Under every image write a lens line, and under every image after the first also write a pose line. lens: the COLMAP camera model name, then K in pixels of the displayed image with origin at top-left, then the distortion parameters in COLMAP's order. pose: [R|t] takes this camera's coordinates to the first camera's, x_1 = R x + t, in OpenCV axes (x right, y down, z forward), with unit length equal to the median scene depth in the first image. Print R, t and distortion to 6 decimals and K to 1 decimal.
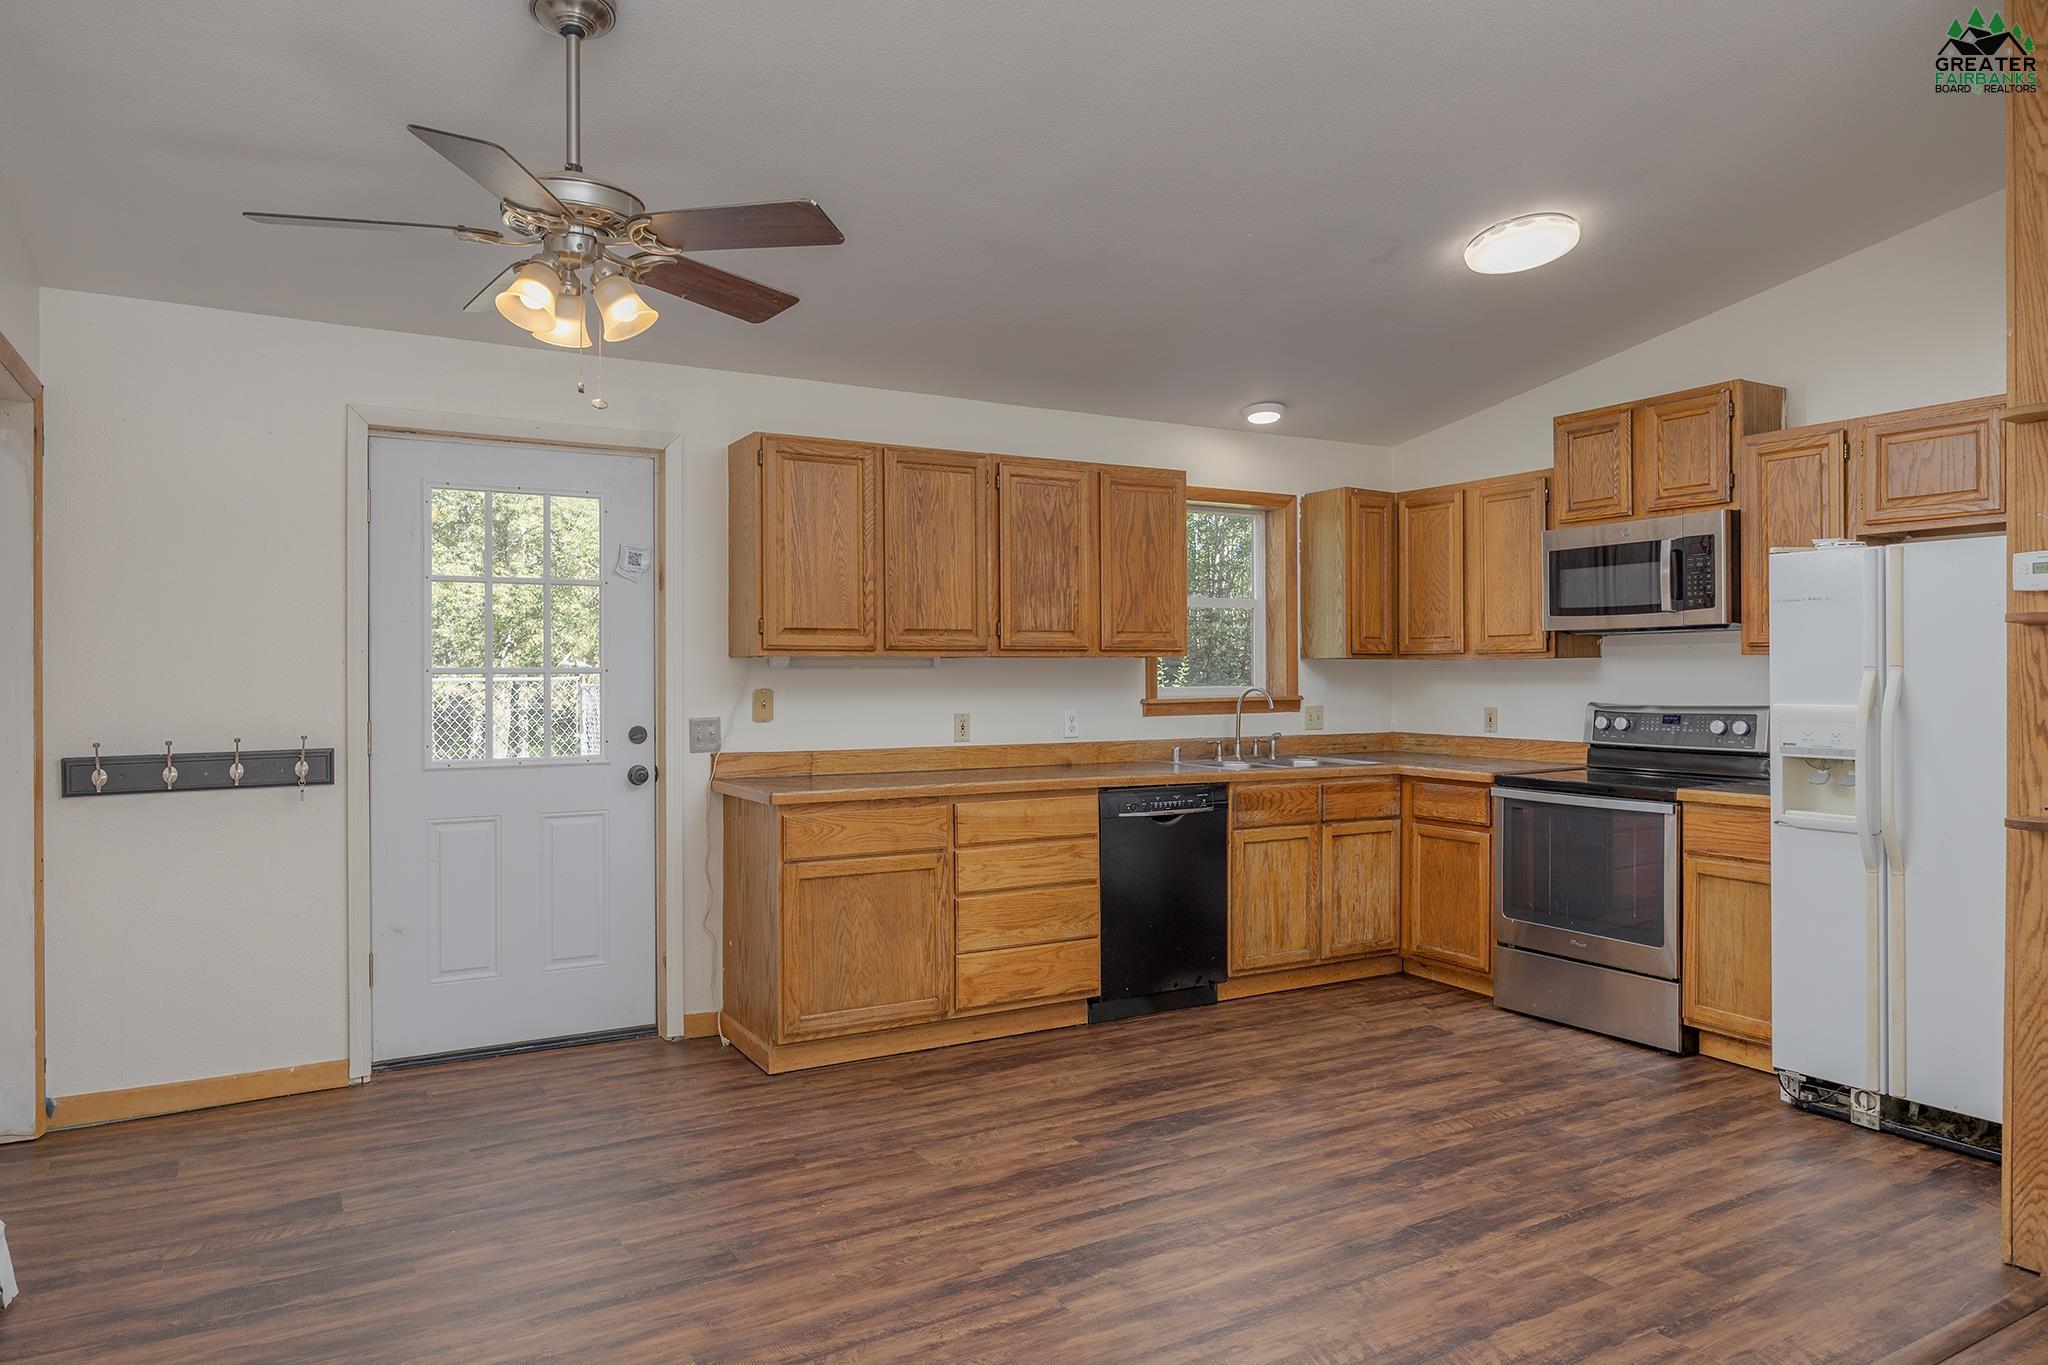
lens RADIAL K [[1303.6, 0, 1022.3], [0, 1303.6, 674.8], [0, 0, 1]] dist [-0.010154, 0.005666]
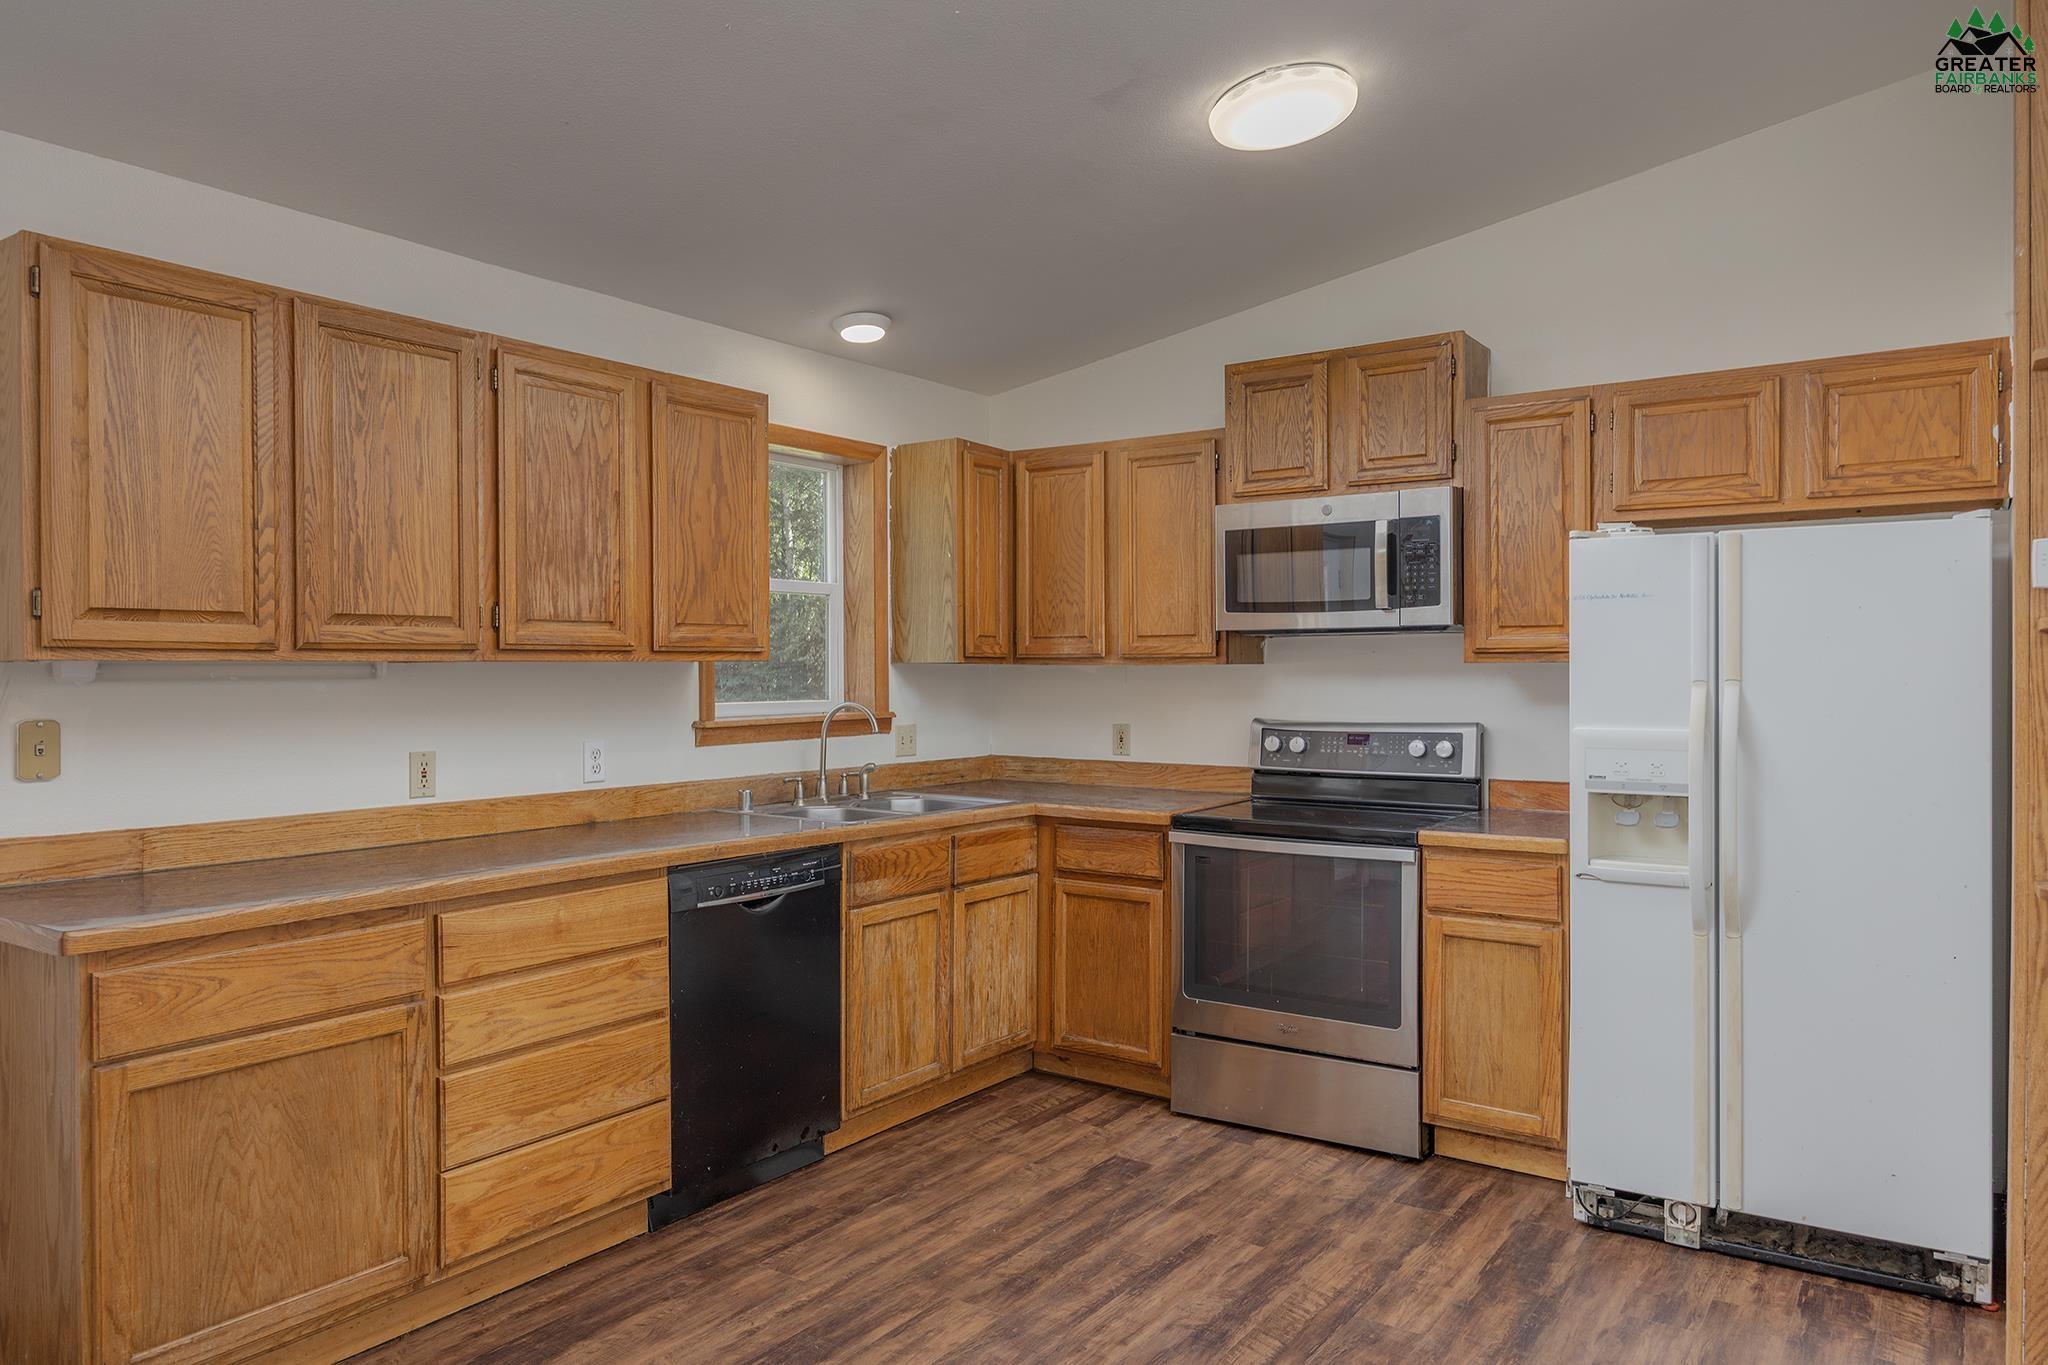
lens RADIAL K [[1372.3, 0, 1025.7], [0, 1372.3, 672.9], [0, 0, 1]] dist [-0.007421, -0.000475]
pose [[0.905150, -0.000330, 0.425091, -0.071525], [0.000142, 1.000000, 0.000473, -0.009231], [-0.425092, -0.000368, 0.905150, 0.322808]]
